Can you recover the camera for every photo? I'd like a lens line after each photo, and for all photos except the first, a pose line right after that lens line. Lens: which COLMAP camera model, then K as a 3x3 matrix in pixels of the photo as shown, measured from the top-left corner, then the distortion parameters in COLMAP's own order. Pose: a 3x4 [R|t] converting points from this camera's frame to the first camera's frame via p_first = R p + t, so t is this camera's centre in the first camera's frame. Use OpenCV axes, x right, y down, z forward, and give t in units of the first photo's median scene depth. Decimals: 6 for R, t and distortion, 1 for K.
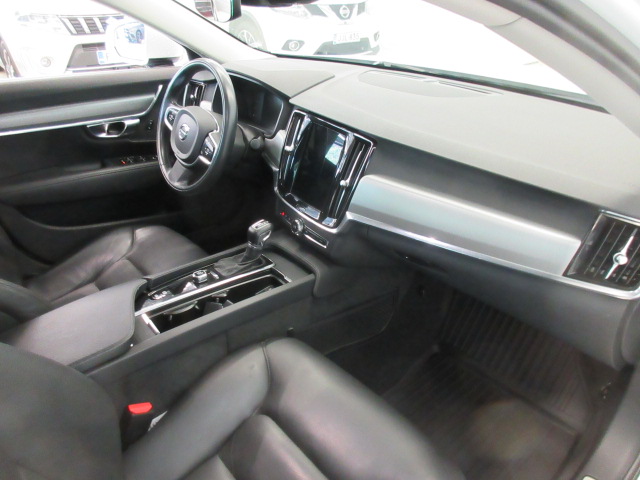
lens RADIAL K [[475.4, 0, 320.0], [0, 475.4, 240.0], [0, 0, 1]] dist [0.005695, -0.000887]
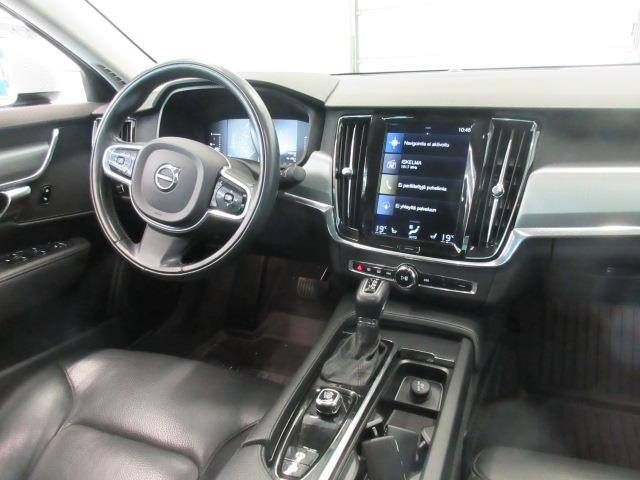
lens RADIAL K [[475.4, 0, 320.0], [0, 475.4, 240.0], [0, 0, 1]] dist [0.005695, -0.000887]
pose [[0.888347, -0.213222, 0.406664, -0.320975], [0.266733, 0.960523, -0.079051, -0.045501], [-0.373755, 0.178695, 0.910151, 0.339726]]
